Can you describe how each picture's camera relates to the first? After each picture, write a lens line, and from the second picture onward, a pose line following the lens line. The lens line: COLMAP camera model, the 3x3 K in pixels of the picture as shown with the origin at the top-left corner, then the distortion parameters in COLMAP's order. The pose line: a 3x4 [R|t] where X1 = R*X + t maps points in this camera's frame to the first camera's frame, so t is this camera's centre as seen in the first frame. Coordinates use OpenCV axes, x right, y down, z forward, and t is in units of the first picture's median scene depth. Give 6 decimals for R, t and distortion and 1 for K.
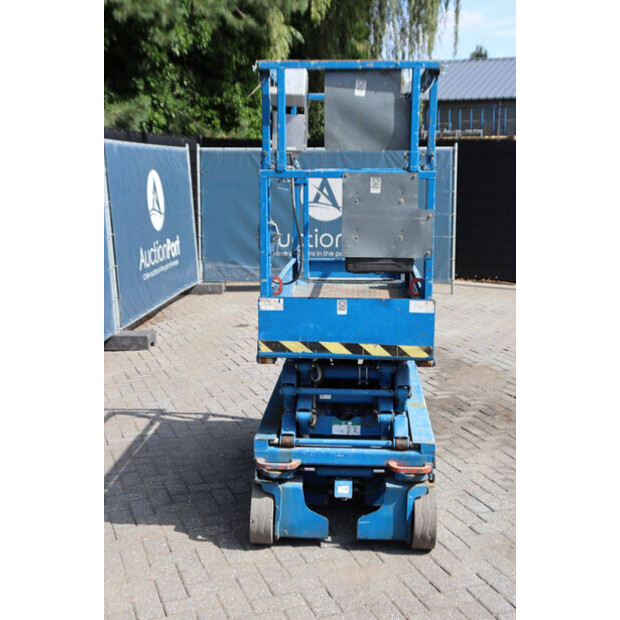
lens RADIAL K [[836.3, 0, 309.9], [0, 836.3, 305.9], [0, 0, 1]] dist [0.053066, 0.000000]
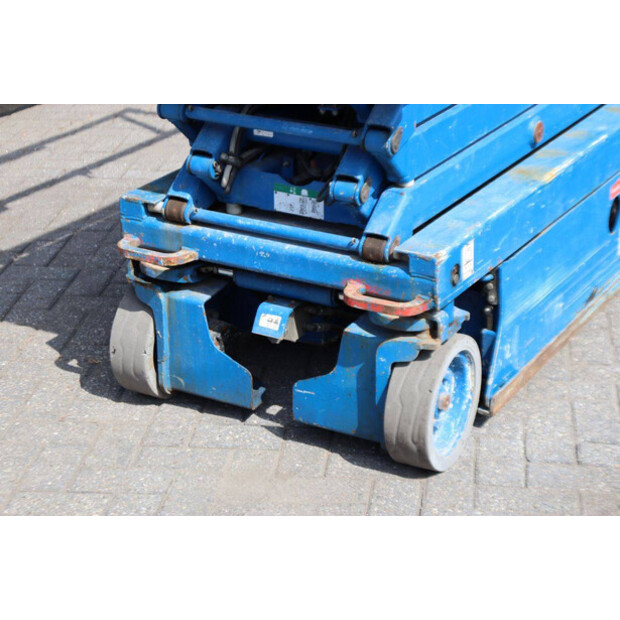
lens RADIAL K [[1385.9, 0, 314.9], [0, 1385.9, 308.8], [0, 0, 1]] dist [0.396275, 0.000000]
pose [[0.894838, 0.163104, -0.415526, 0.404996], [-0.060743, 0.966690, 0.248638, 0.005080], [0.442238, -0.197251, 0.874939, 0.292248]]
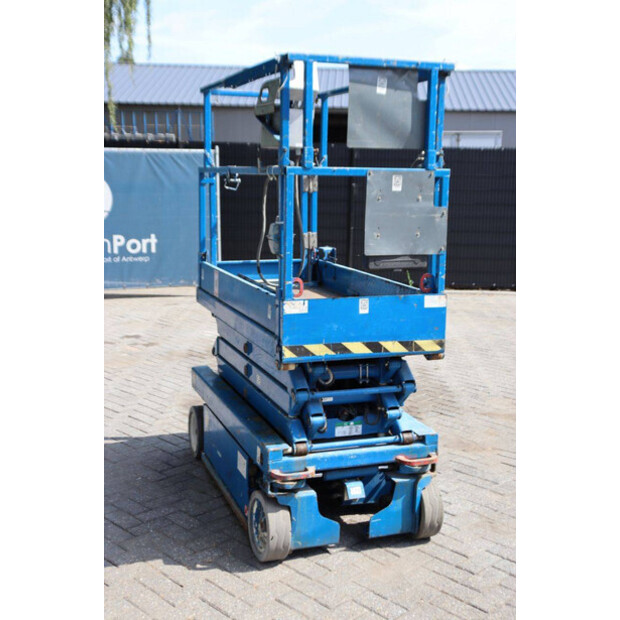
lens RADIAL K [[836.3, 0, 311.6], [0, 836.3, 307.9], [0, 0, 1]] dist [0.053066, 0.000000]
pose [[0.916983, -0.055390, 0.395063, -0.387376], [0.056845, 0.998351, 0.008031, -0.007520], [-0.394856, 0.015093, 0.918619, 0.107709]]
